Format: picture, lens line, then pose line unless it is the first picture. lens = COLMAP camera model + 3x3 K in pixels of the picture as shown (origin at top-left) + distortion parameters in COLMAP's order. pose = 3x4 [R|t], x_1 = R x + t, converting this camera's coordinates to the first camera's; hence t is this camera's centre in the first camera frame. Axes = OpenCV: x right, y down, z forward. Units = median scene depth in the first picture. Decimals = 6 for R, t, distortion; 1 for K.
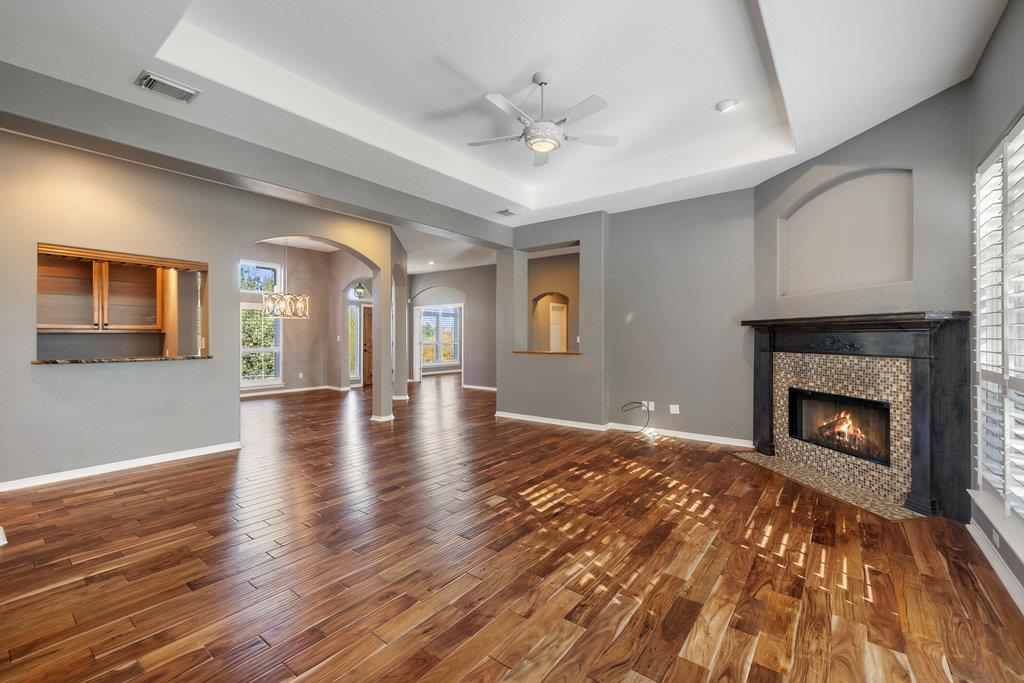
lens RADIAL K [[430.2, 0, 511.2], [0, 430.2, 338.2], [0, 0, 1]] dist [0.001166, 0.000099]
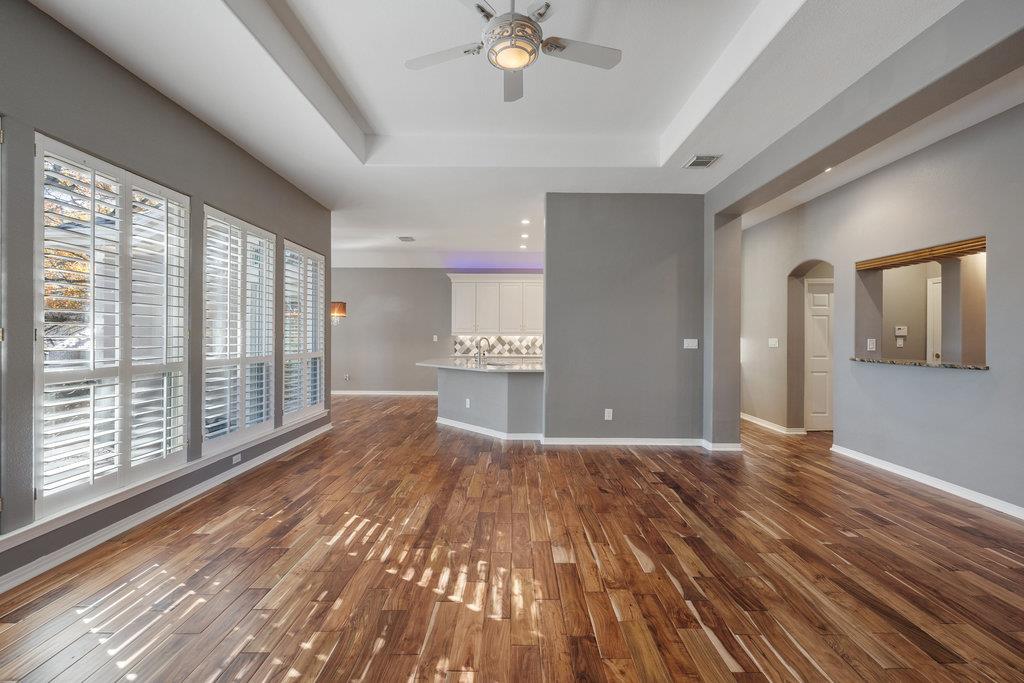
lens RADIAL K [[430.2, 0, 511.2], [0, 430.2, 338.2], [0, 0, 1]] dist [0.001166, 0.000099]
pose [[-0.793920, -0.002702, -0.608016, 0.426835], [-0.006855, 0.999966, 0.004508, -0.003409], [0.607984, 0.007747, -0.793912, 1.341167]]
